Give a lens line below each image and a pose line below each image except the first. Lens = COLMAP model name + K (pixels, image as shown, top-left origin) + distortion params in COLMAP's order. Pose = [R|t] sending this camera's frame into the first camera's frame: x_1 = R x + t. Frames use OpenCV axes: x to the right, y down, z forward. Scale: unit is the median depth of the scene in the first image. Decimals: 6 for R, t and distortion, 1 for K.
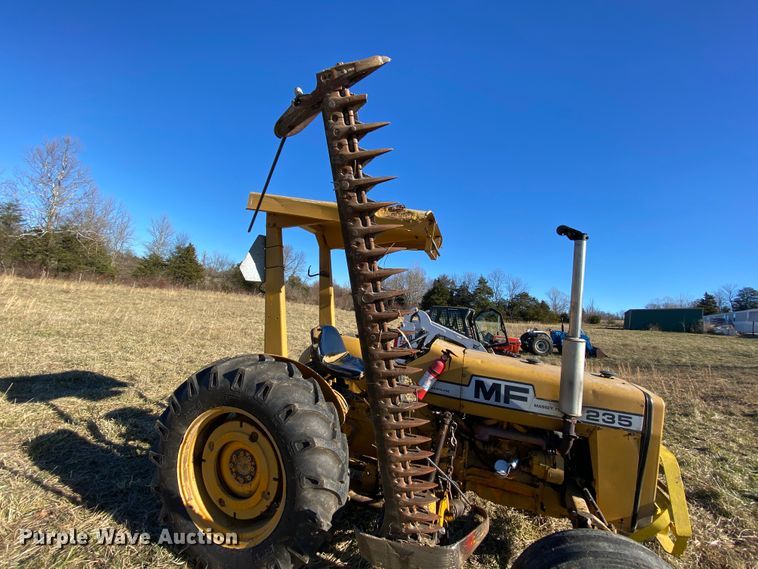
lens RADIAL K [[307.5, 0, 377.4], [0, 307.5, 283.5], [0, 0, 1]] dist [0.018008, -0.019228]
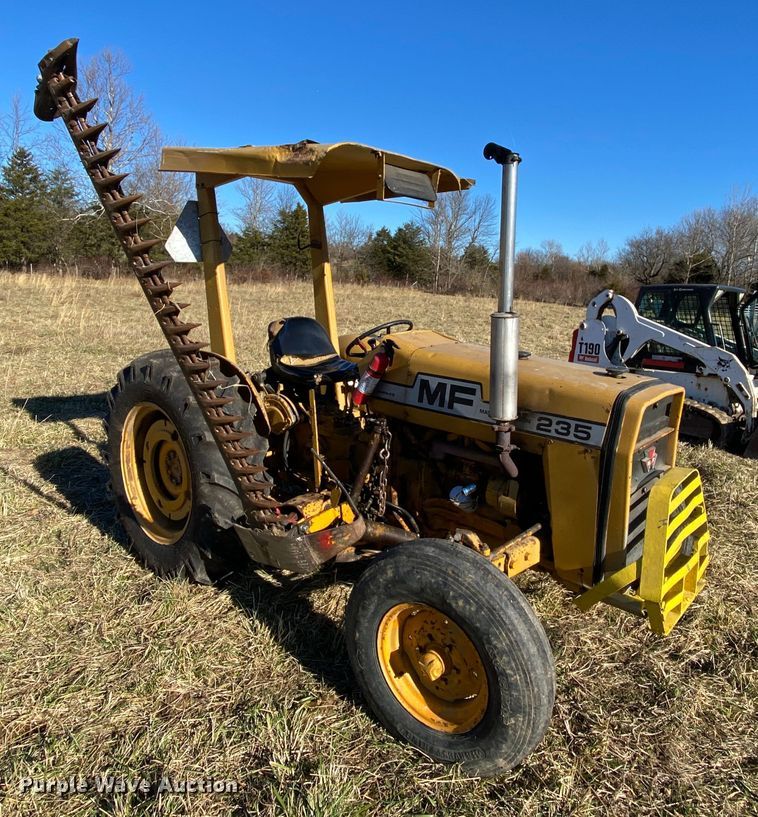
lens RADIAL K [[597.4, 0, 403.3], [0, 597.4, 359.4], [0, 0, 1]] dist [0.095219, -0.128263]
pose [[0.919027, -0.007407, -0.394126, 0.862065], [0.073769, 0.985392, 0.153497, 0.050339], [0.387231, -0.170143, 0.906148, -0.290907]]
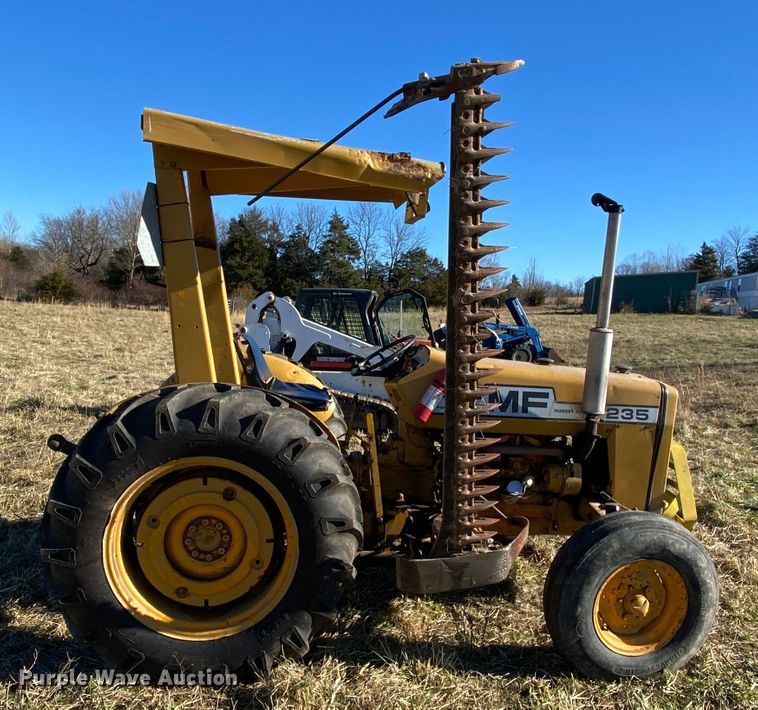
lens RADIAL K [[704.0, 0, 387.5], [0, 704.0, 377.4], [0, 0, 1]] dist [0.117004, -0.177057]
pose [[0.916113, -0.085744, 0.391644, -0.641974], [0.002919, 0.978263, 0.207347, -0.095720], [-0.400909, -0.188811, 0.896450, -0.521435]]
